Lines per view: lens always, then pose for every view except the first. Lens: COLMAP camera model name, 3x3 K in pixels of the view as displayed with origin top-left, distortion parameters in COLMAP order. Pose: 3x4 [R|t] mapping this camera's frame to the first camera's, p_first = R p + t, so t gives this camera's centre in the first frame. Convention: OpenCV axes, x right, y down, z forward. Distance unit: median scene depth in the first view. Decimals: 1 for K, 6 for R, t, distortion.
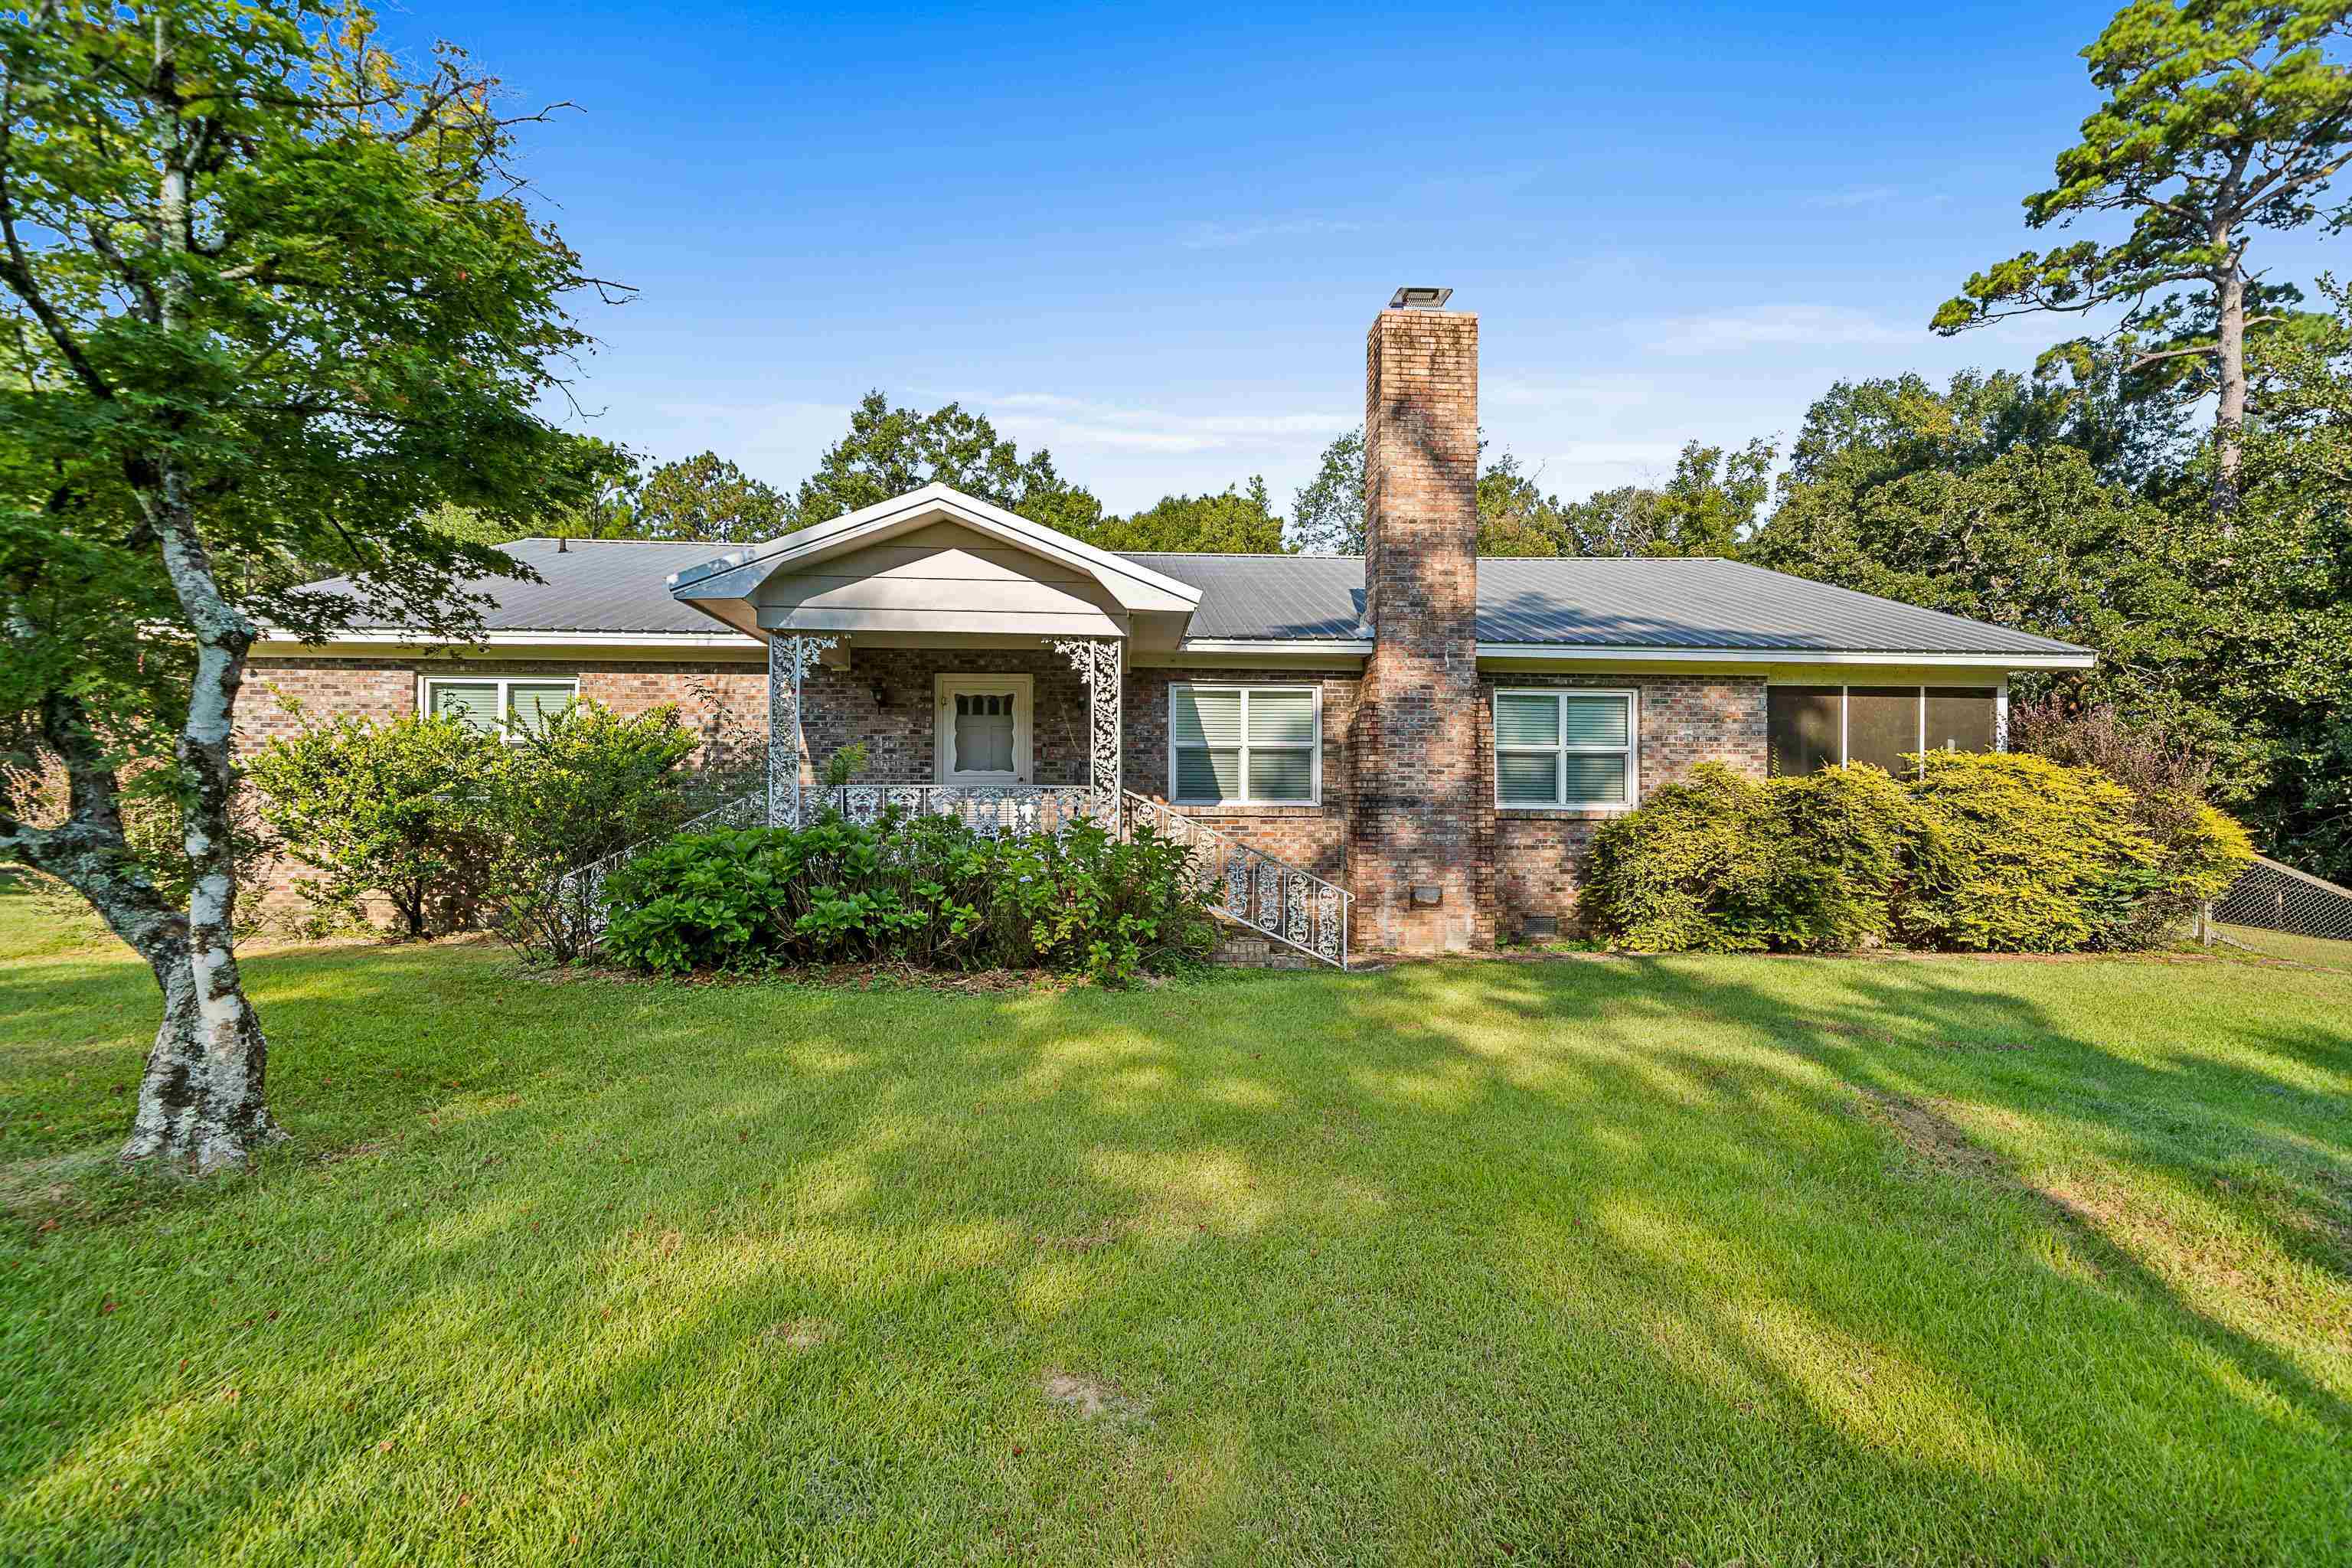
lens RADIAL K [[1098.7, 0, 1160.5], [0, 1098.7, 812.2], [0, 0, 1]] dist [0.000318, 0.001033]
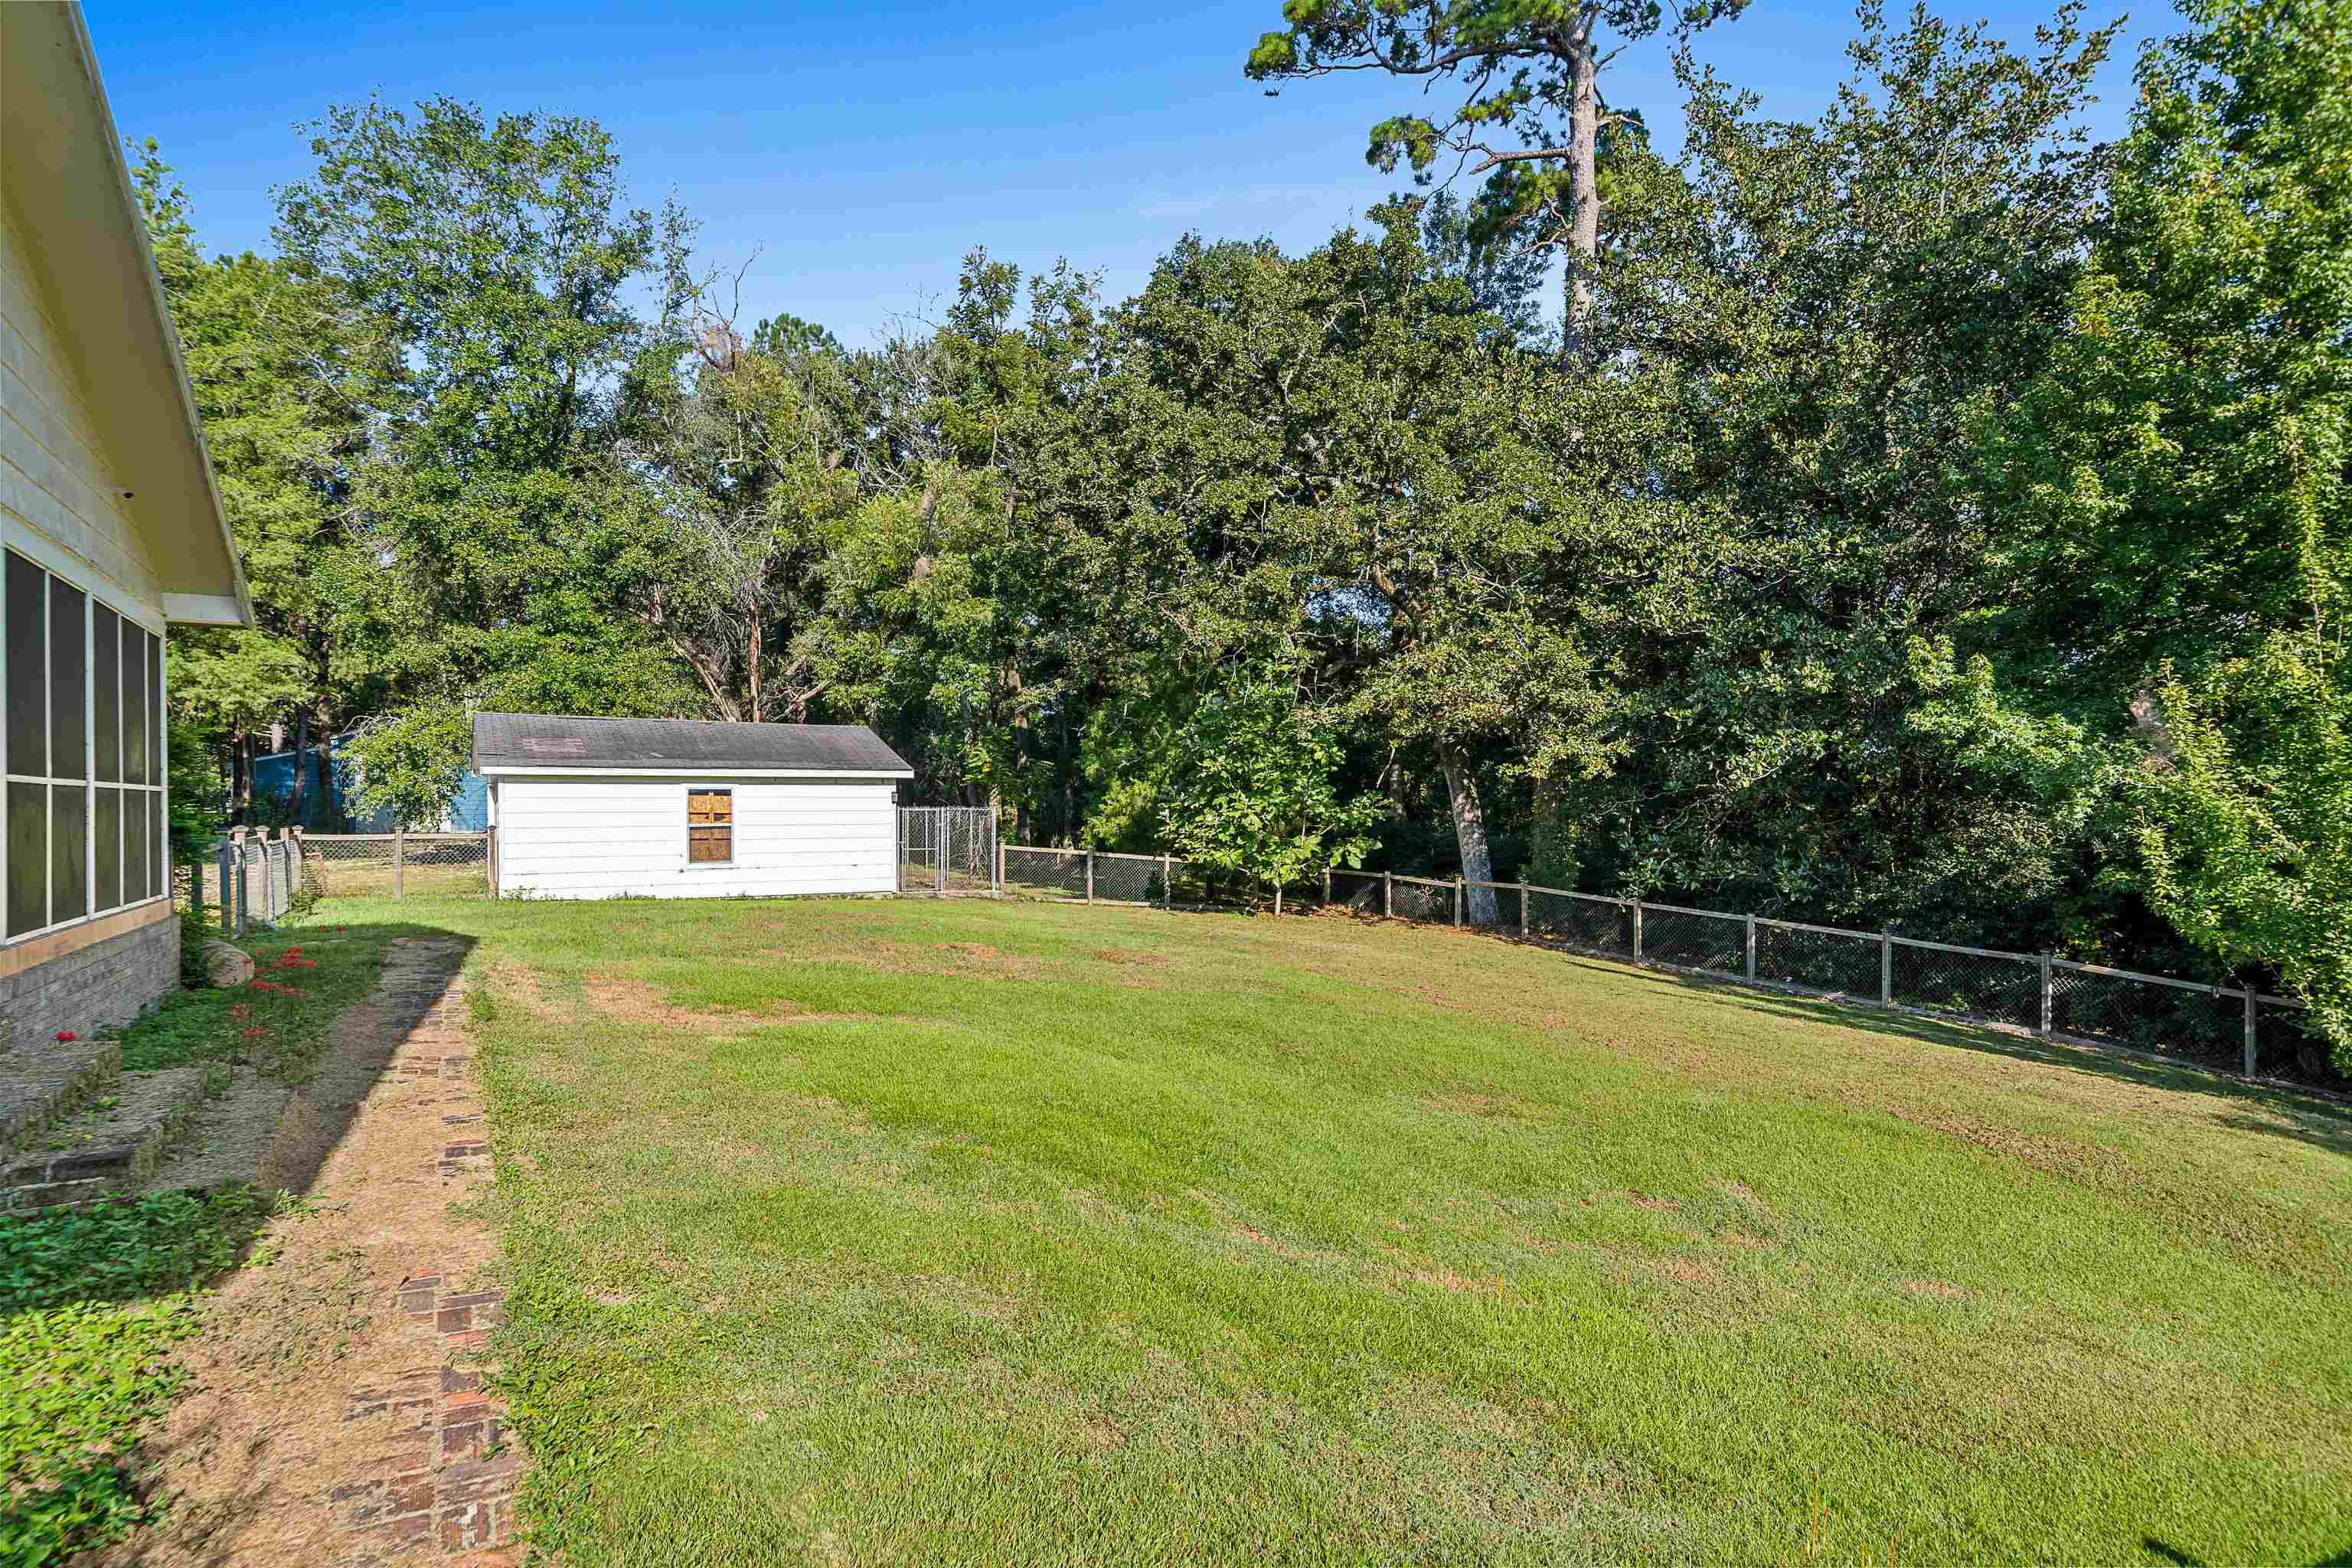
lens RADIAL K [[1237.0, 0, 1169.4], [0, 1237.0, 814.9], [0, 0, 1]] dist [-0.002706, -0.000488]
pose [[0.892345, -0.009601, 0.451251, 0.969844], [0.003212, 0.999883, 0.014922, -0.000337], [-0.451342, -0.011866, 0.892272, 1.061220]]
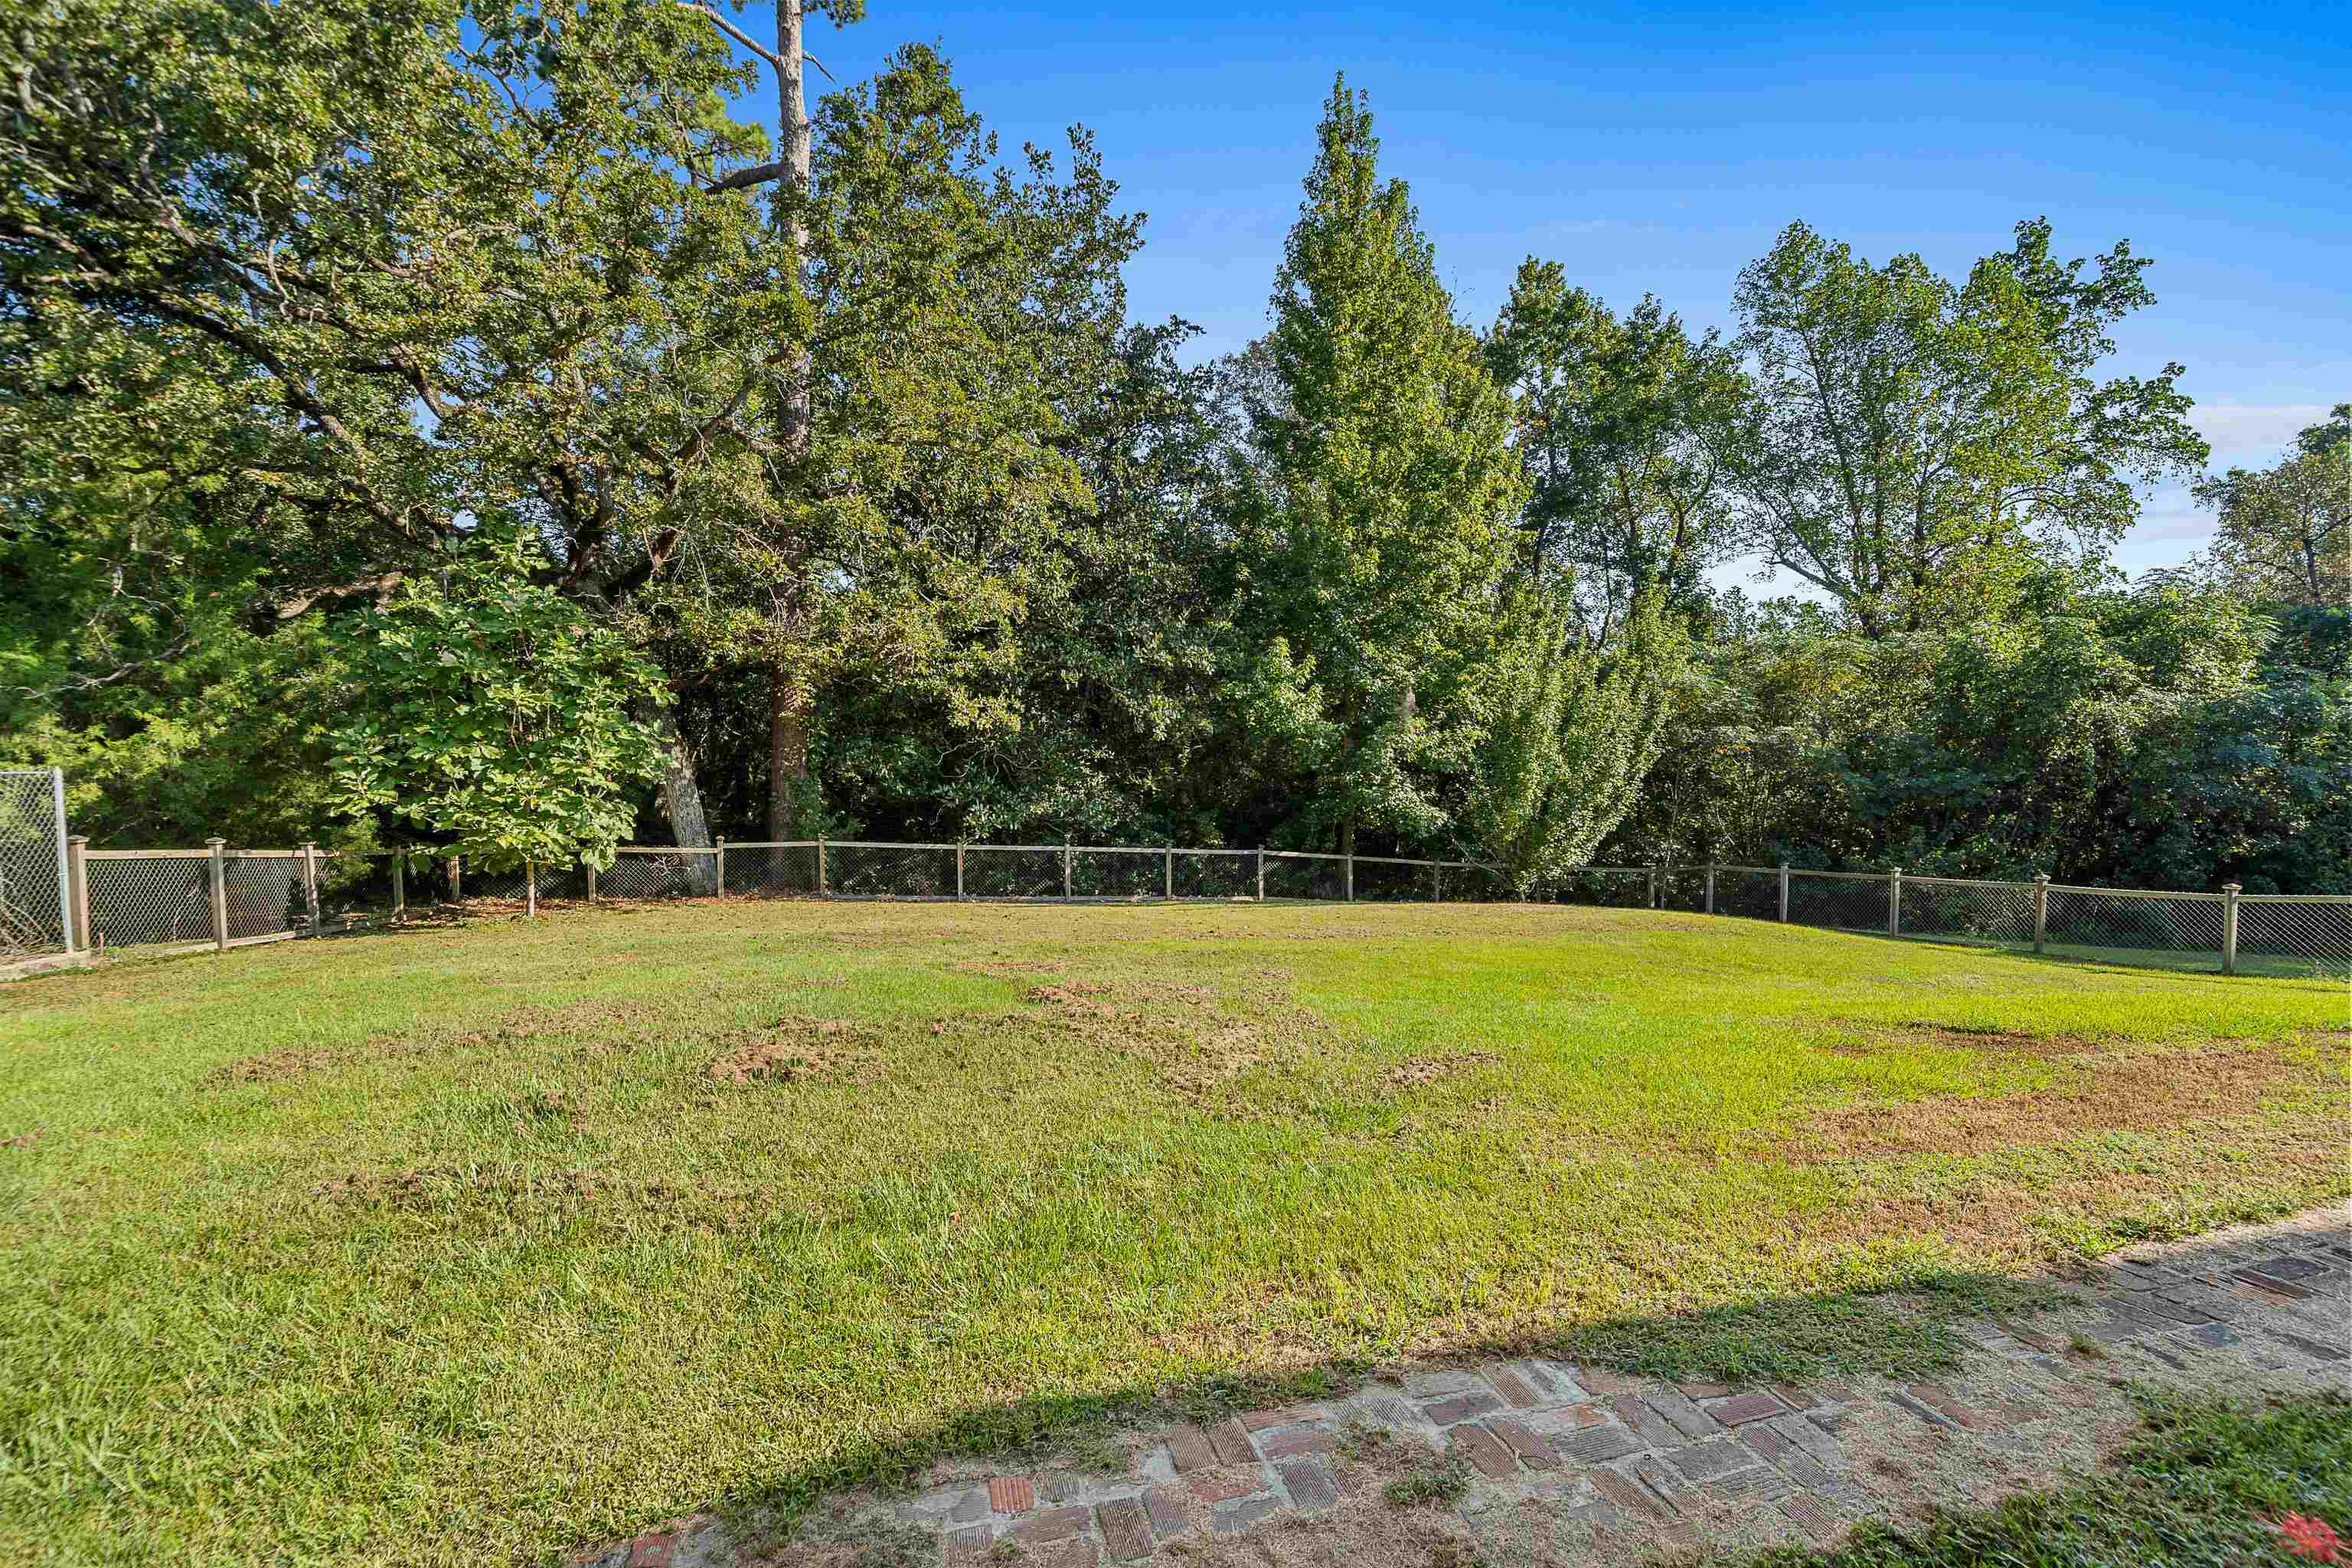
lens RADIAL K [[1028.9, 0, 1170.6], [0, 1028.9, 815.9], [0, 0, 1]] dist [-0.000358, -0.000399]
pose [[-0.206170, -0.063143, 0.976477, 0.712413], [0.001353, 0.997896, 0.064813, 0.004133], [-0.978515, 0.014684, -0.205651, 2.440965]]
